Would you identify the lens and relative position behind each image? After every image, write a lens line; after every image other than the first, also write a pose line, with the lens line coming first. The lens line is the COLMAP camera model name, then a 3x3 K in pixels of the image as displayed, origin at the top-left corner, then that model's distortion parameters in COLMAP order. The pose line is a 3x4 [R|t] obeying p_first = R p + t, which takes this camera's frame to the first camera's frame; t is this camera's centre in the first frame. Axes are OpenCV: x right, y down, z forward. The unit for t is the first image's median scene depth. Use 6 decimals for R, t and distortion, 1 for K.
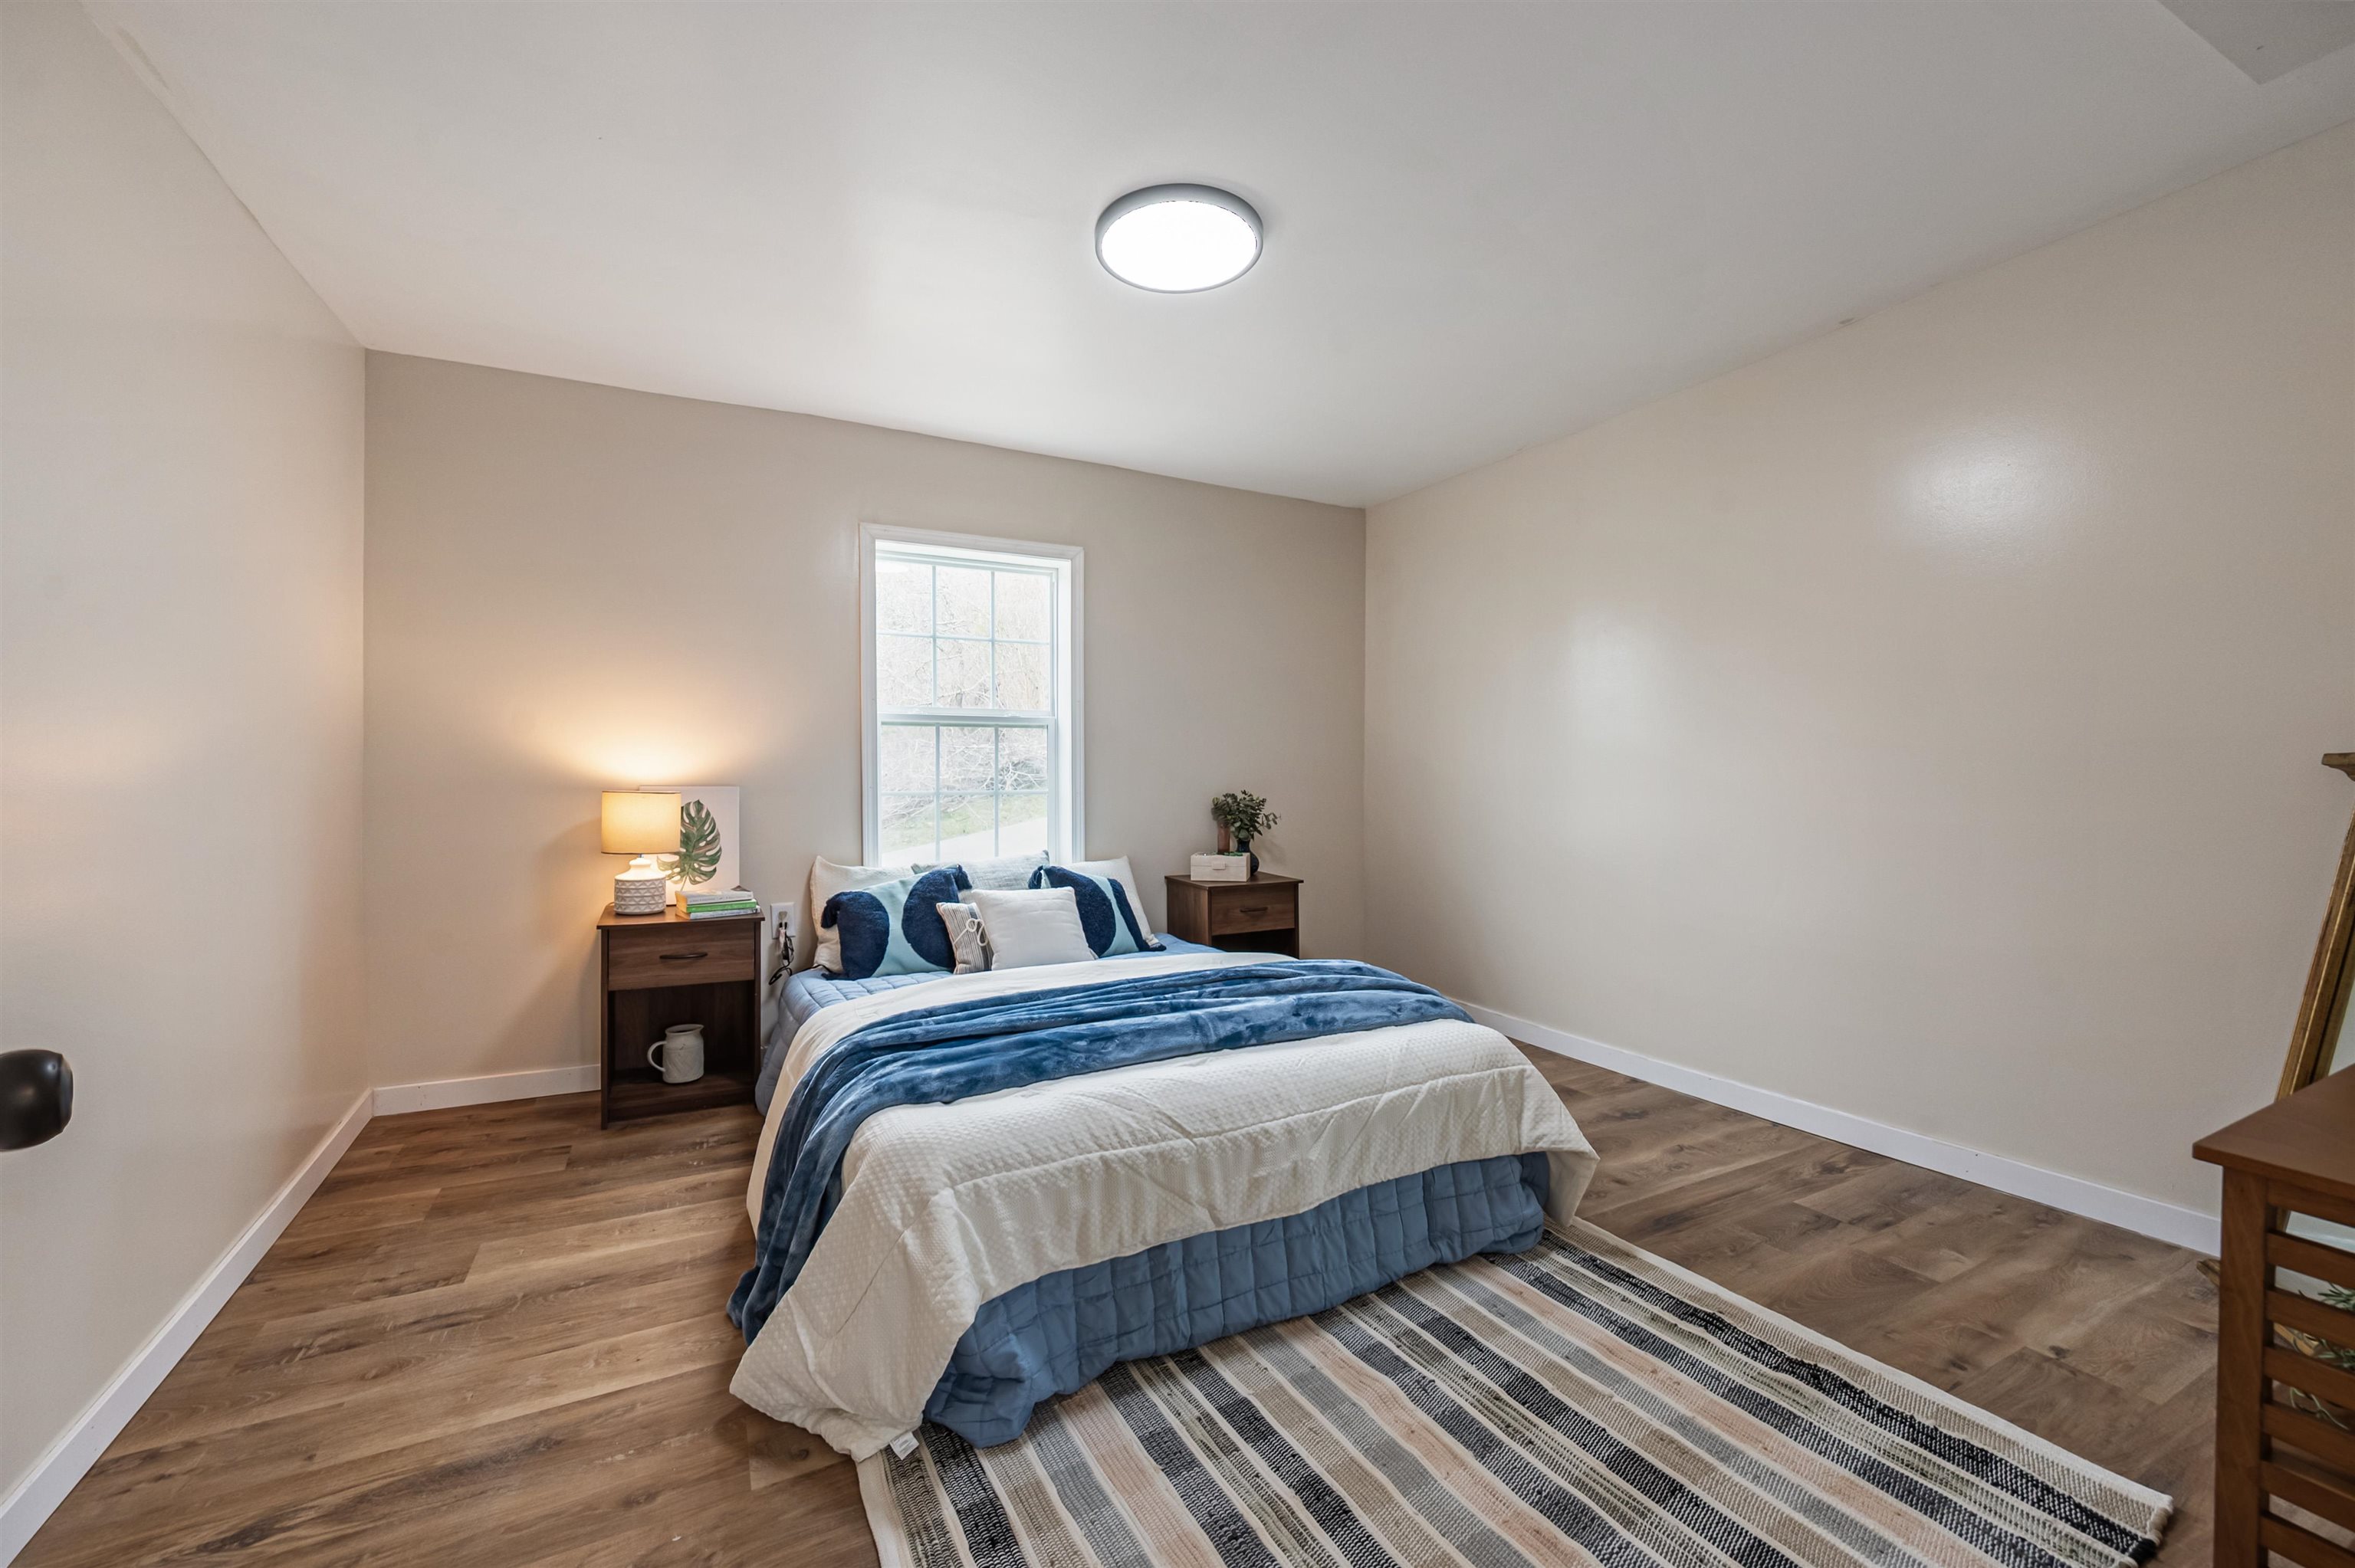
lens RADIAL K [[974.4, 0, 1178.6], [0, 974.4, 821.6], [0, 0, 1]] dist [0.001438, -0.000119]
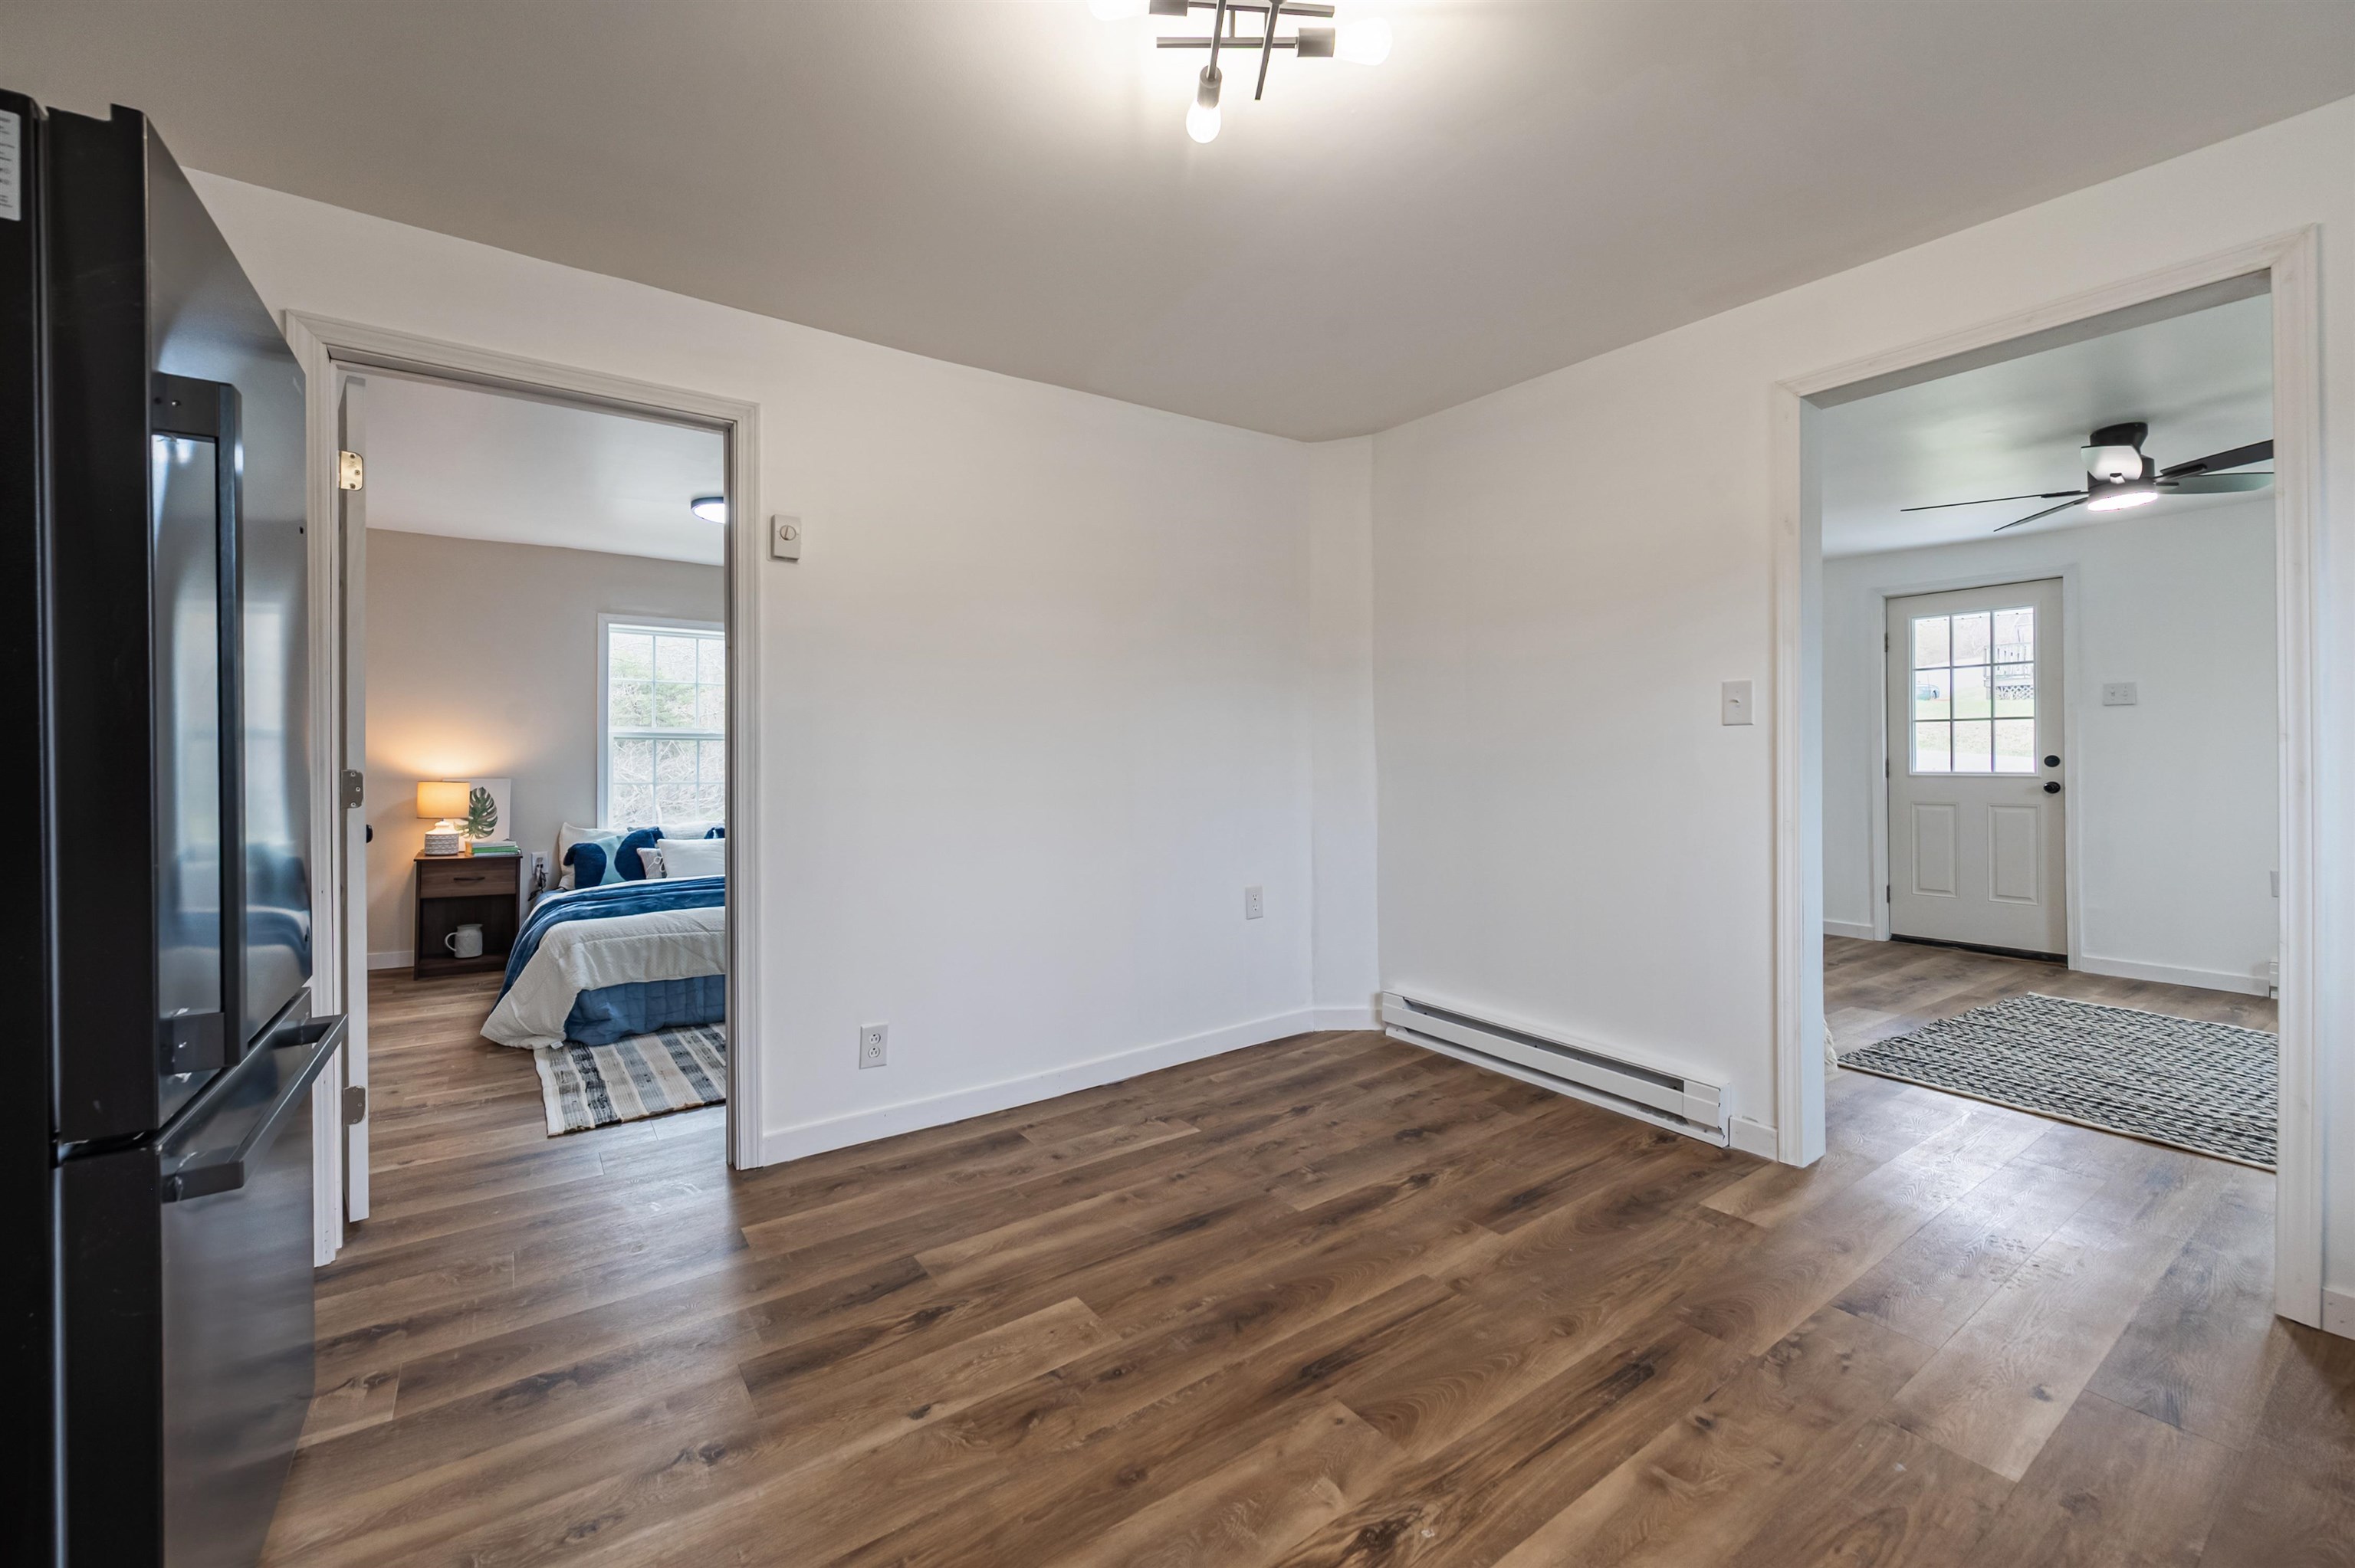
lens RADIAL K [[974.5, 0, 1181.1], [0, 974.5, 778.1], [0, 0, 1]] dist [0.000023, -0.000541]
pose [[0.989643, -0.004498, 0.143478, 0.464565], [0.010217, 0.999181, -0.039149, 0.041658], [-0.143185, 0.040209, 0.988879, -0.841243]]
